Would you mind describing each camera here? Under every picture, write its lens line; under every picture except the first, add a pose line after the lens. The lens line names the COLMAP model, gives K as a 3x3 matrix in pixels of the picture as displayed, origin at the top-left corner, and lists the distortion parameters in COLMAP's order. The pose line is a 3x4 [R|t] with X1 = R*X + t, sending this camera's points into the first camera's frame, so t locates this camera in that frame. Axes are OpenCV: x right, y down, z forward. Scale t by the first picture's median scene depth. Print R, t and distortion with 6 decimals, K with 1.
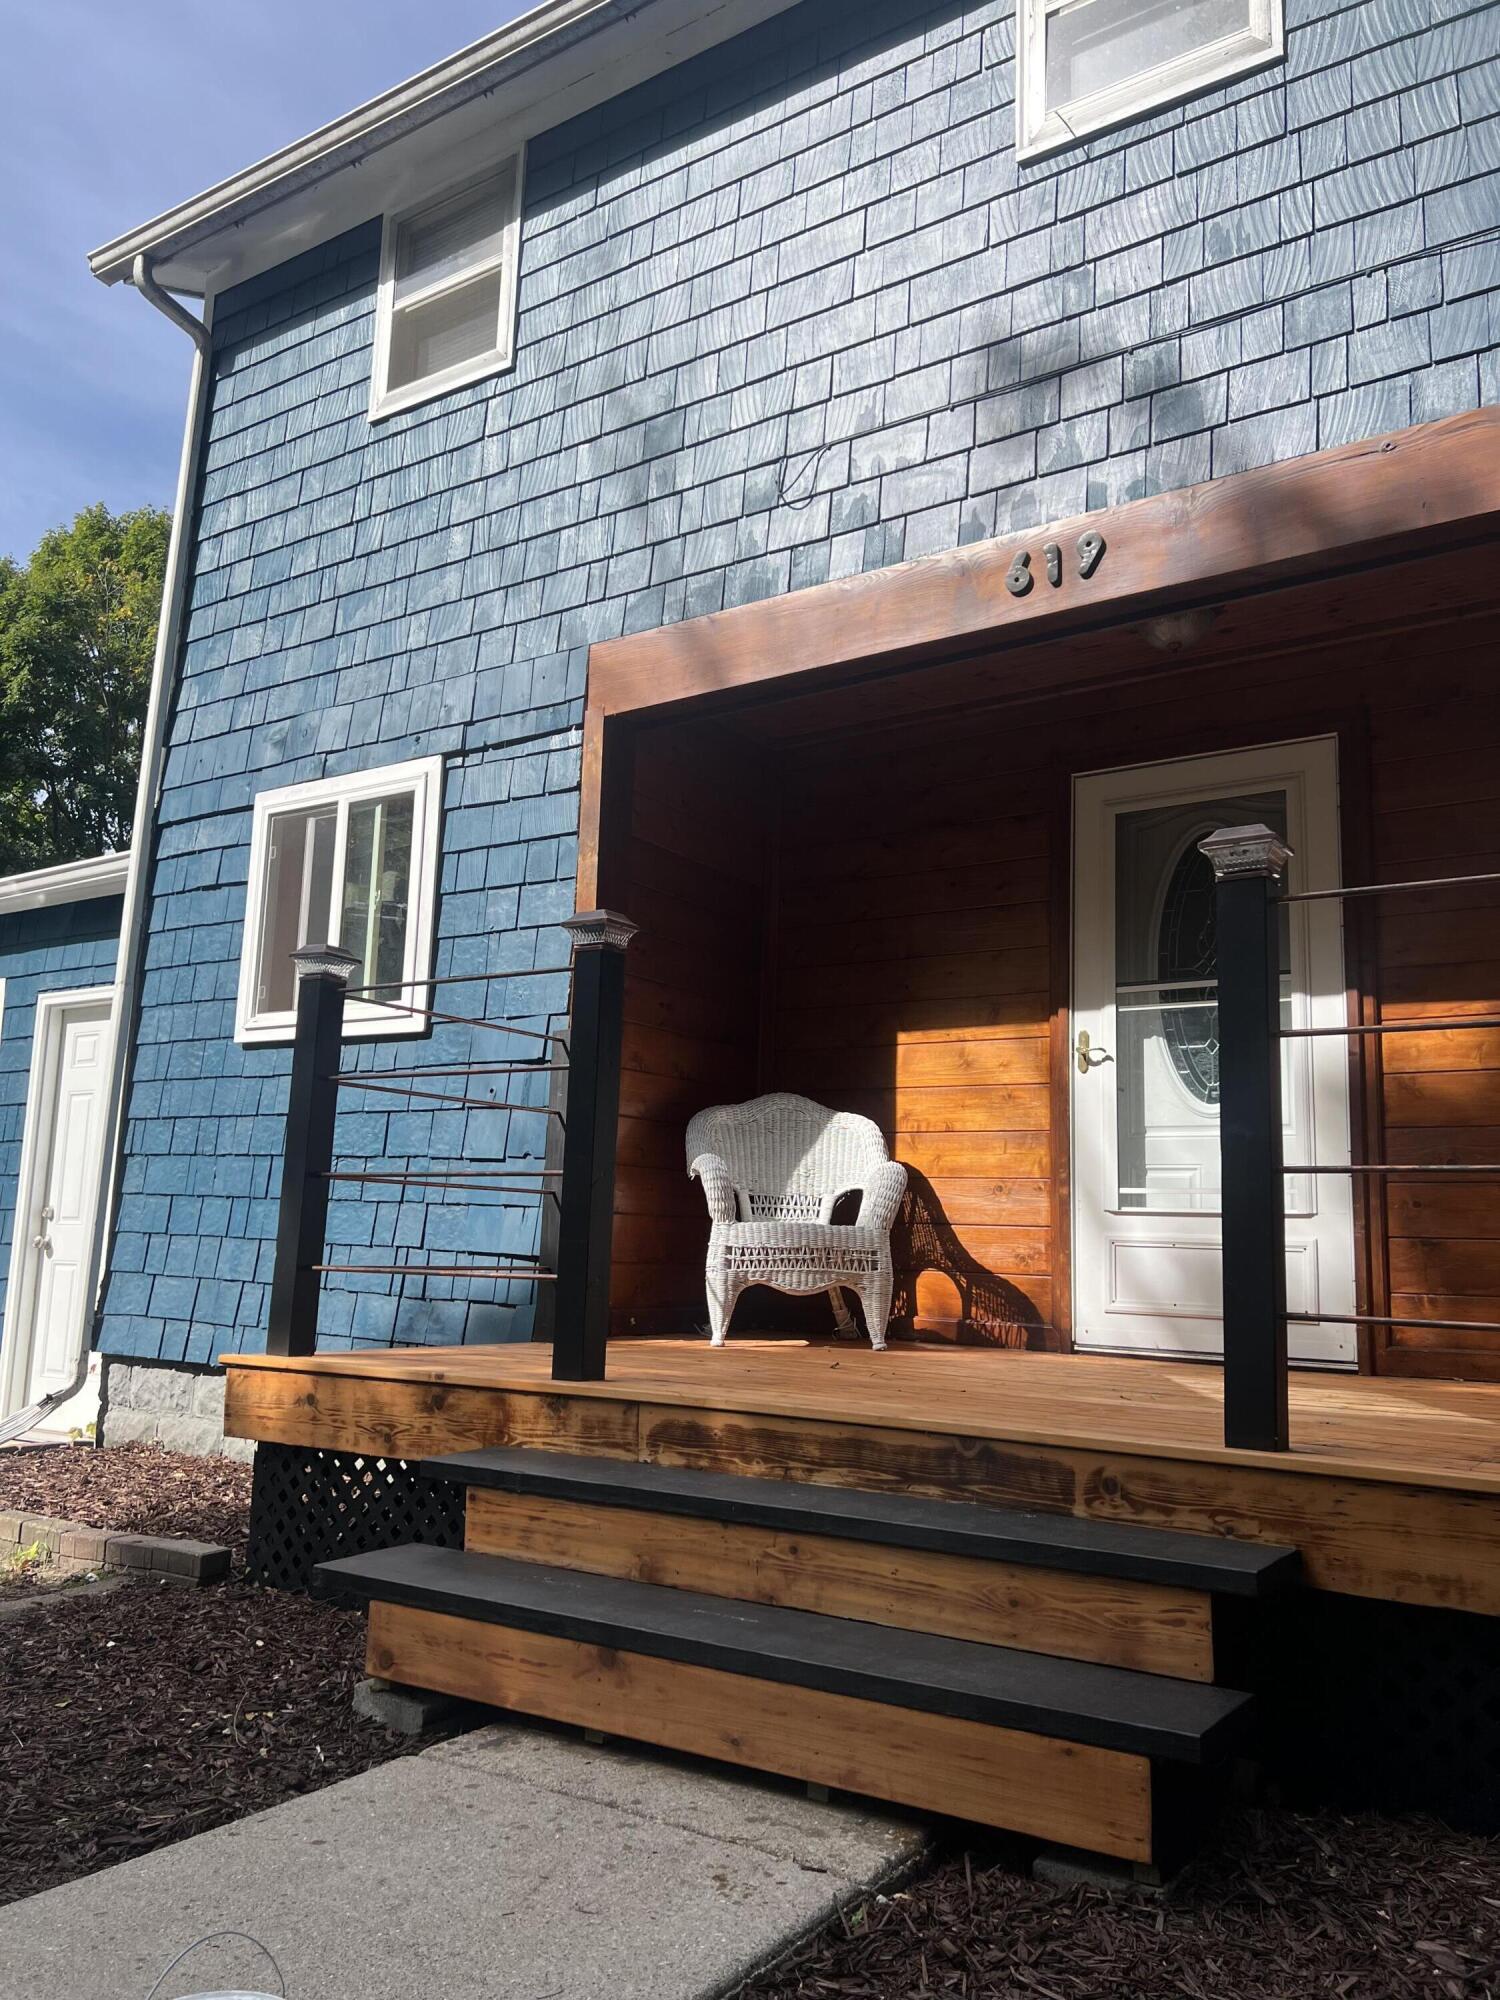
lens RADIAL K [[1506.4, 0, 750.3], [0, 1506.4, 994.7], [0, 0, 1]] dist [0.038142, -0.046069]
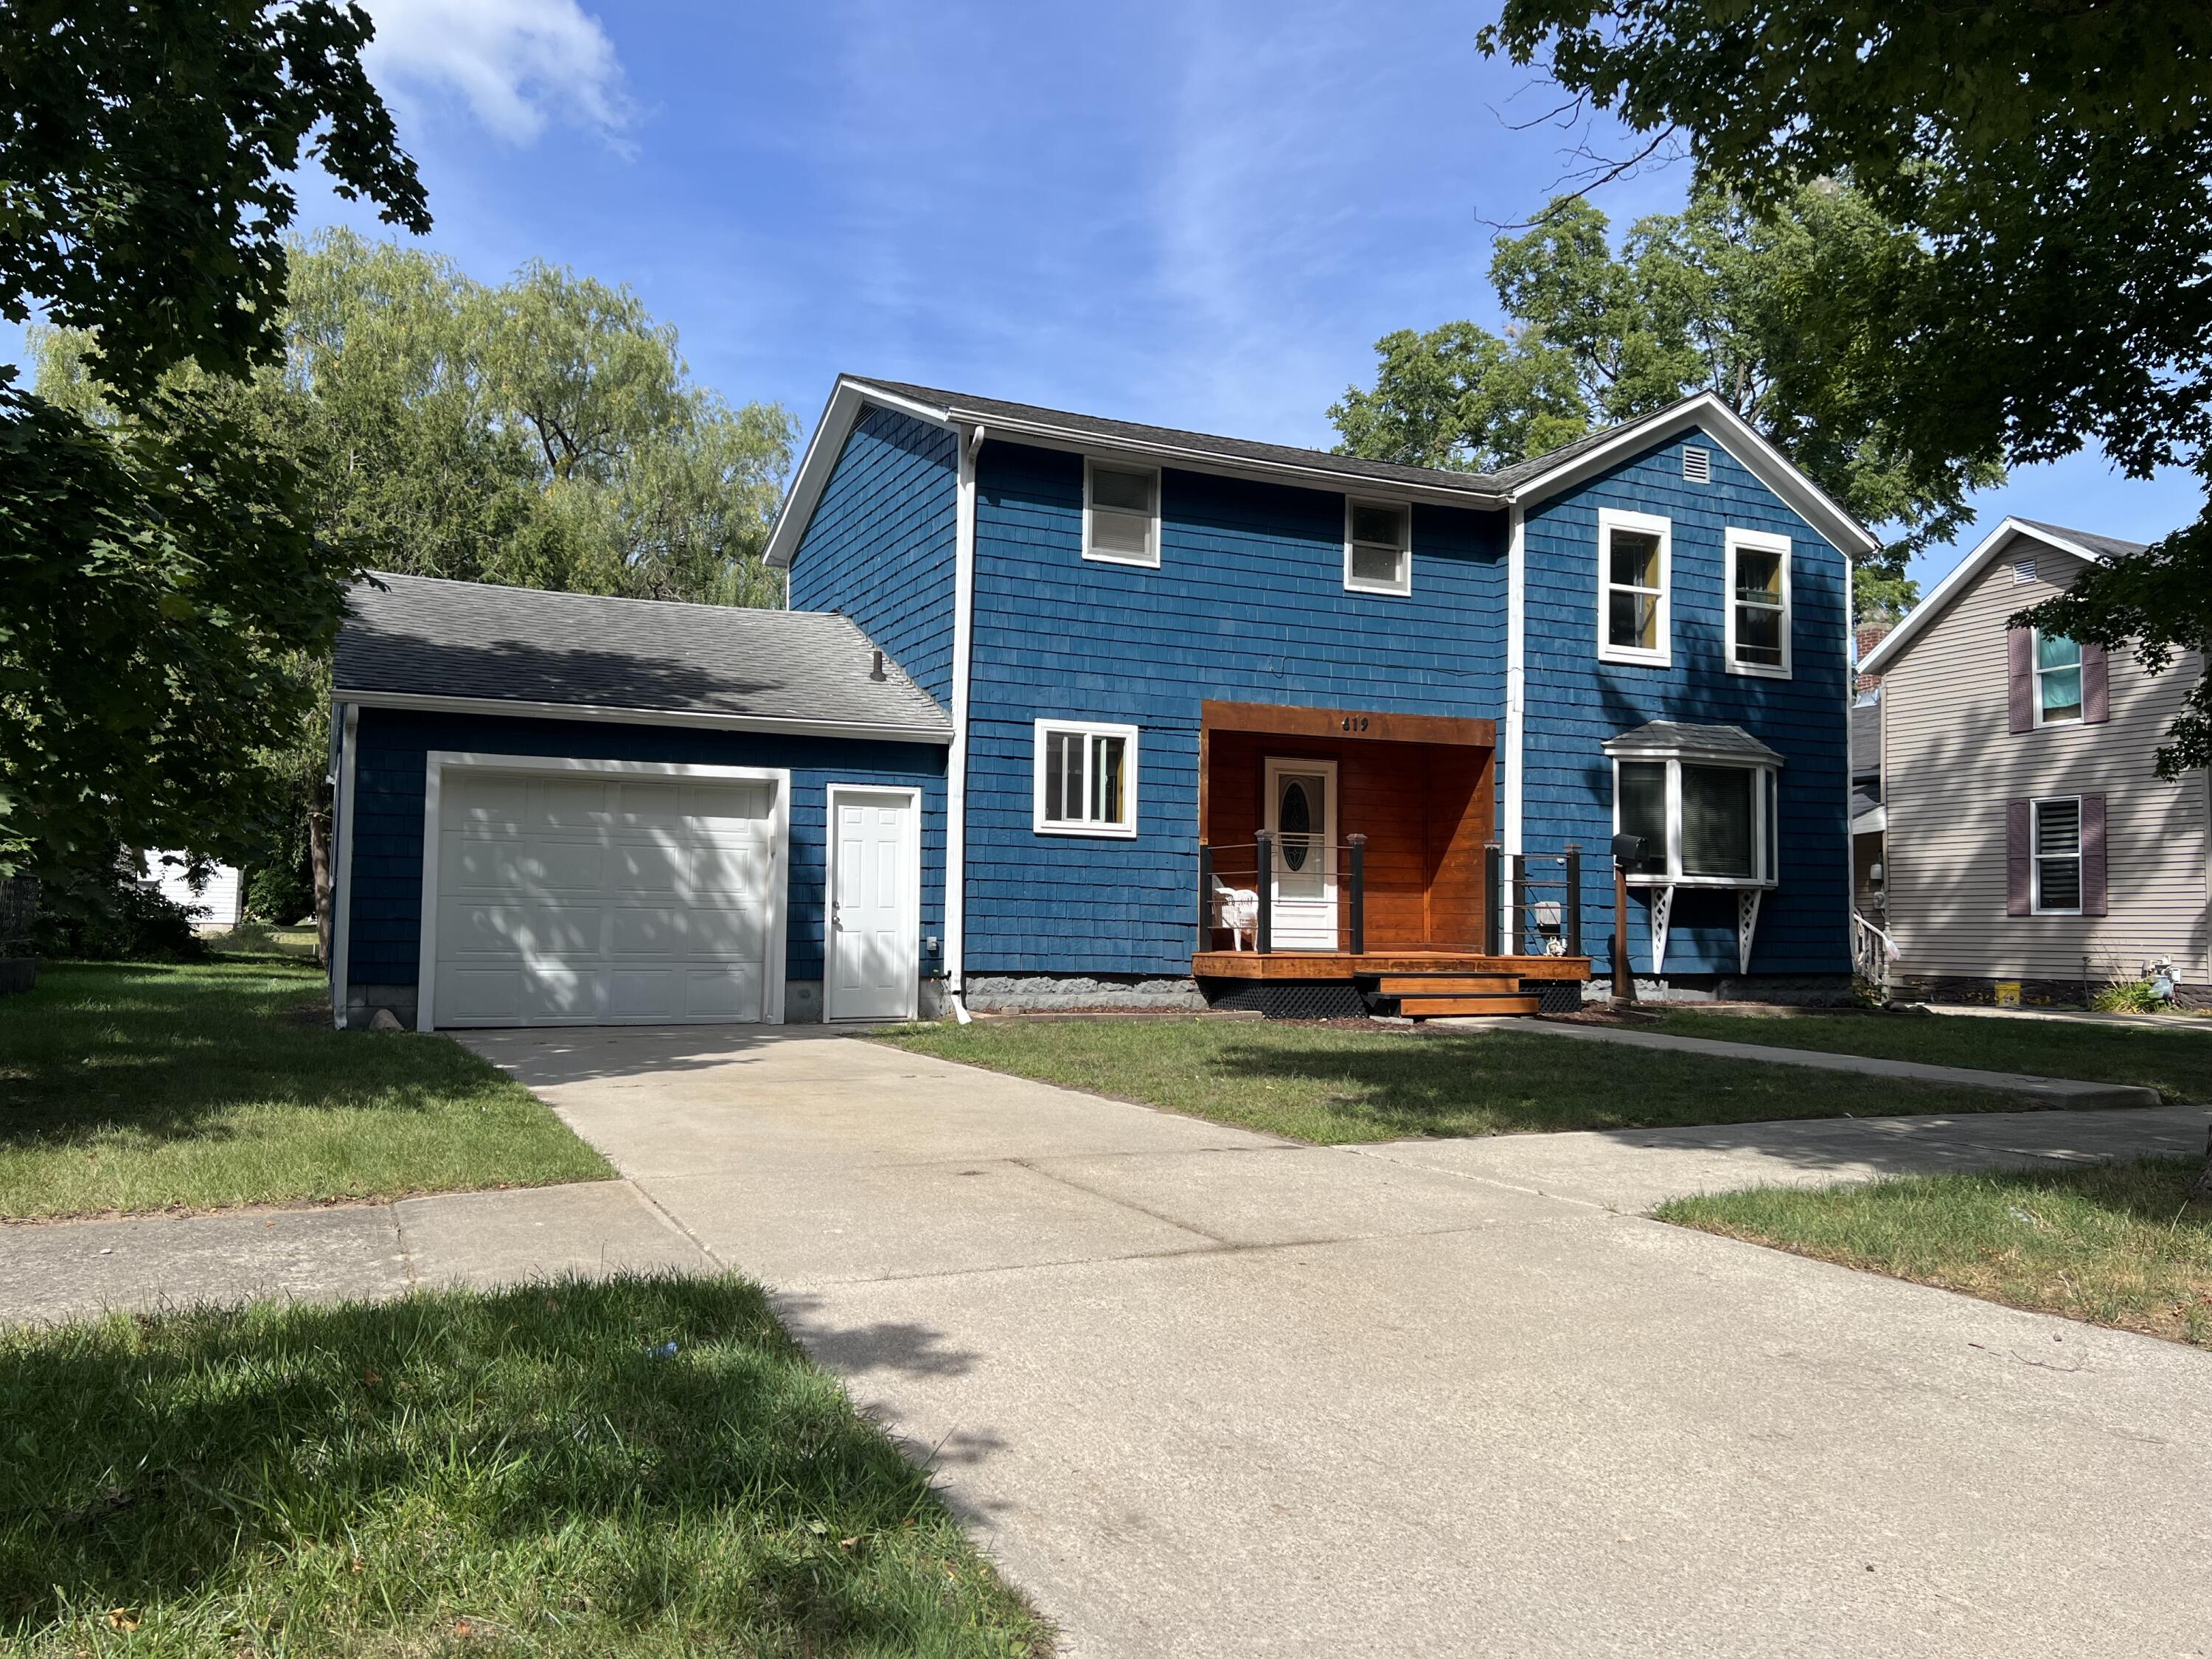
lens RADIAL K [[1666.0, 0, 1095.2], [0, 1666.0, 835.2], [0, 0, 1]] dist [0.038142, -0.046069]
pose [[0.526085, 0.027730, 0.849980, -2.453572], [-0.138178, 0.988974, 0.053259, -0.111966], [-0.839131, -0.145467, 0.524116, -0.383989]]
